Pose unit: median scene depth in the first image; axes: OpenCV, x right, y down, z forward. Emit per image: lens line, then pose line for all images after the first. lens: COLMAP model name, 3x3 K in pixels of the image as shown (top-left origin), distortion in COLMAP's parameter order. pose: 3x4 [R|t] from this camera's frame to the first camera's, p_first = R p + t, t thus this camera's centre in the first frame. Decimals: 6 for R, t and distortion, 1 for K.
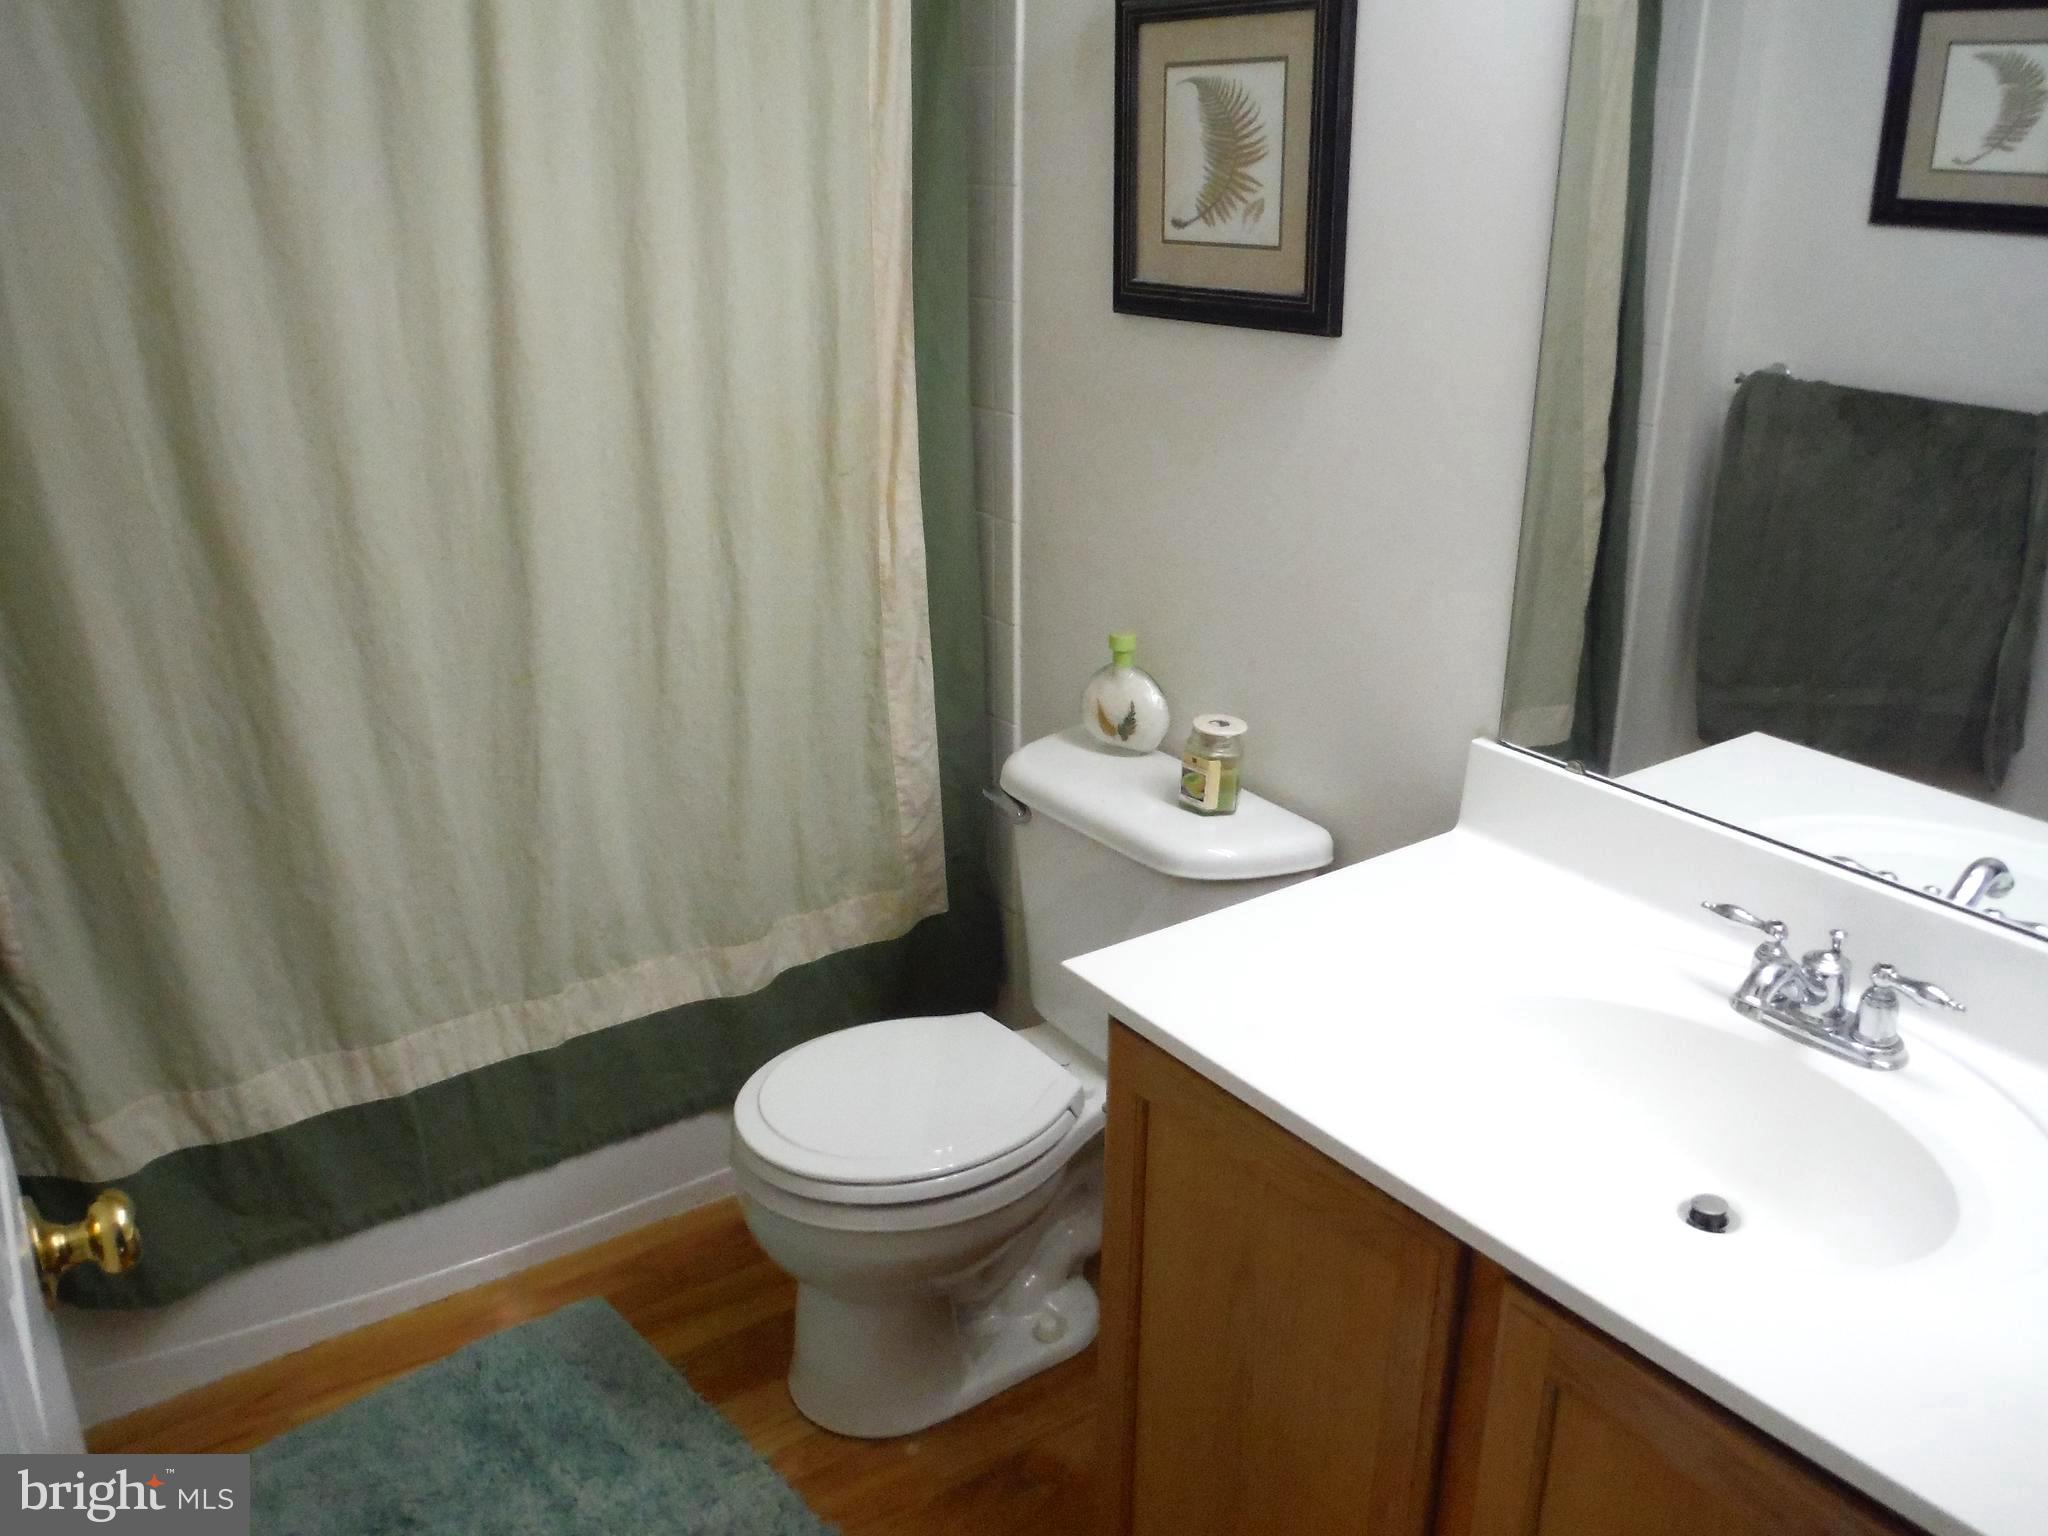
lens RADIAL K [[1723.5, 0, 1030.4], [0, 1723.5, 764.6], [0, 0, 1]] dist [-0.076120, 0.045565]
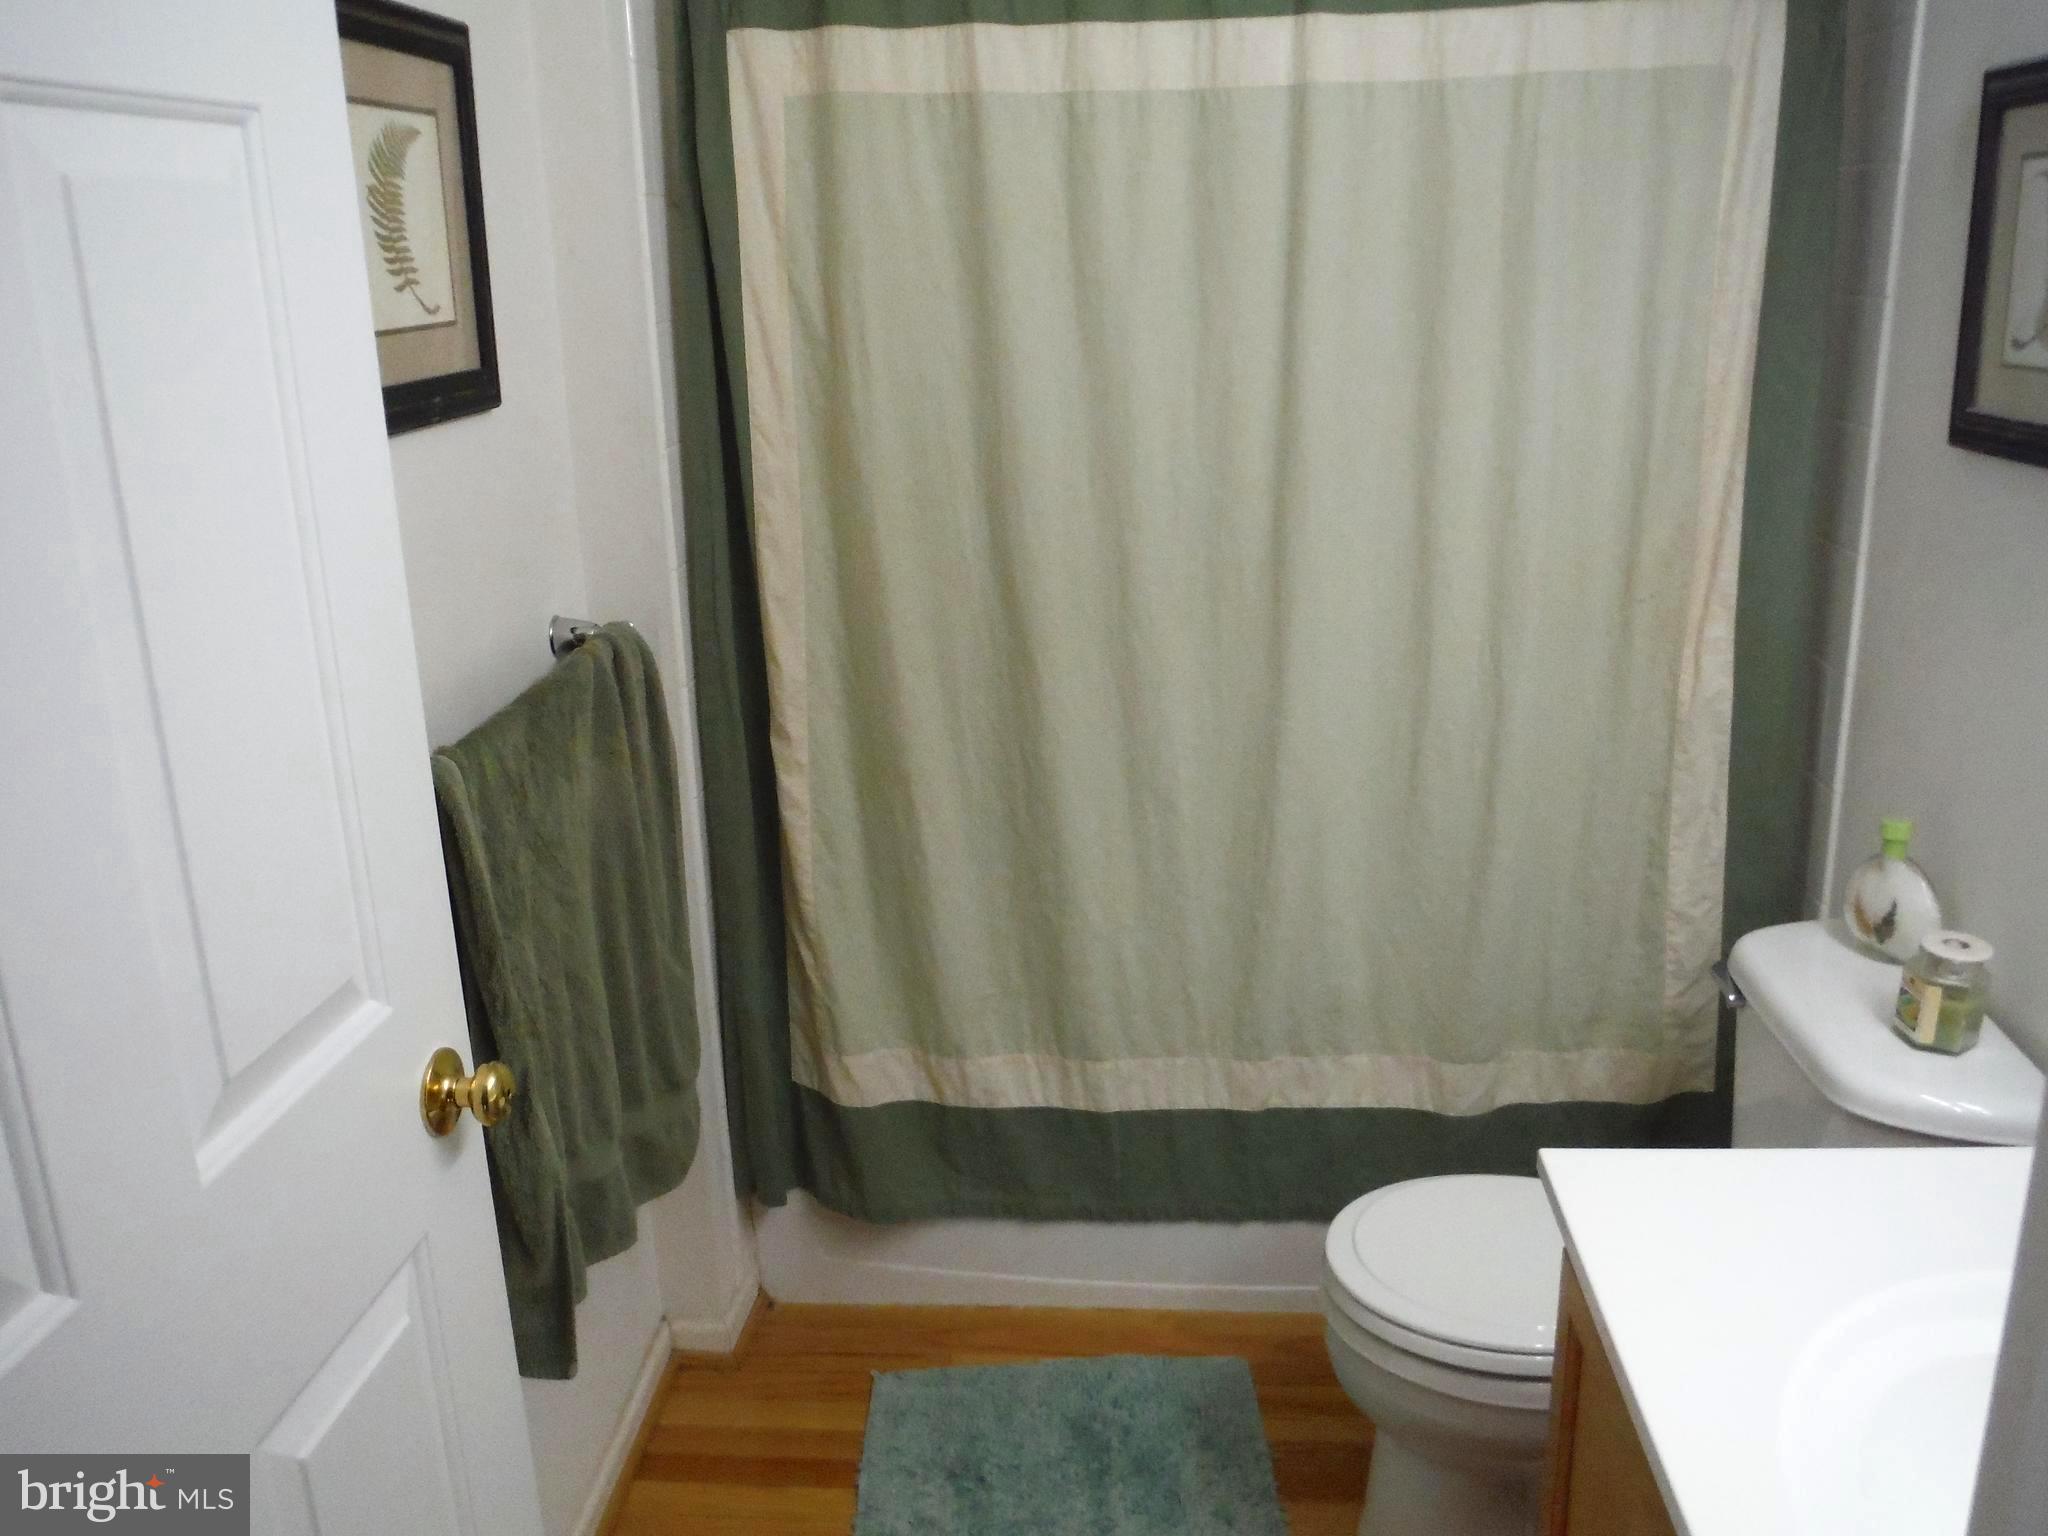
lens RADIAL K [[1723.5, 0, 1030.8], [0, 1723.5, 769.0], [0, 0, 1]] dist [-0.076120, 0.045565]
pose [[0.766878, 0.162404, -0.620905, 0.243797], [-0.193297, 0.980978, 0.017844, -0.032858], [0.611992, 0.106335, 0.783683, 0.080280]]
